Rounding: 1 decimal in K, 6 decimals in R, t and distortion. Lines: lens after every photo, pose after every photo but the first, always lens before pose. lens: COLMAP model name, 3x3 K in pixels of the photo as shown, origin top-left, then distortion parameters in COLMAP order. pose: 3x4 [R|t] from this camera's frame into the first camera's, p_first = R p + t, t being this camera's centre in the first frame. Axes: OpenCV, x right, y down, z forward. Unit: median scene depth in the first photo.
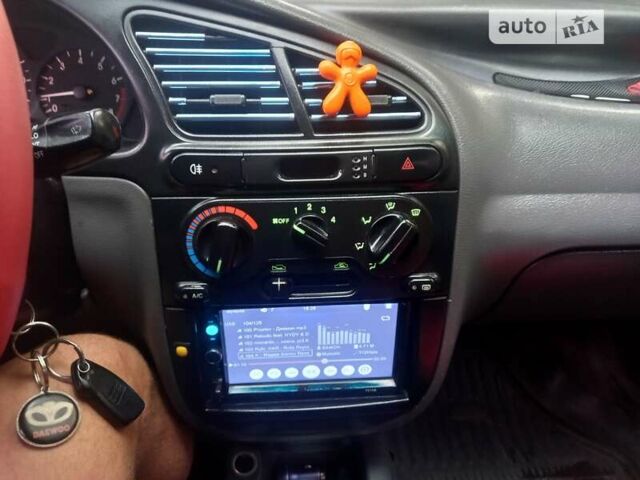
lens RADIAL K [[470.4, 0, 319.6], [0, 470.4, 247.2], [0, 0, 1]] dist [0.057129, -0.053383]
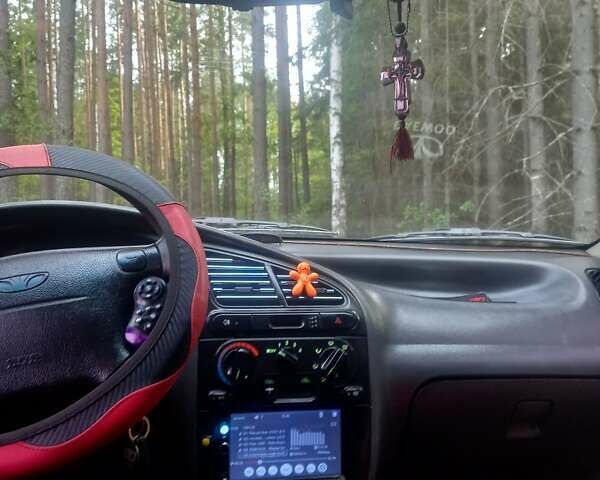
lens RADIAL K [[472.5, 0, 300.0], [0, 472.5, 240.0], [0, 0, 1]] dist [0.002025, 0.001745]
pose [[0.994476, 0.001341, 0.104951, -0.159307], [0.051722, 0.863820, -0.501139, 0.475179], [-0.091331, 0.503799, 0.858979, -0.750661]]
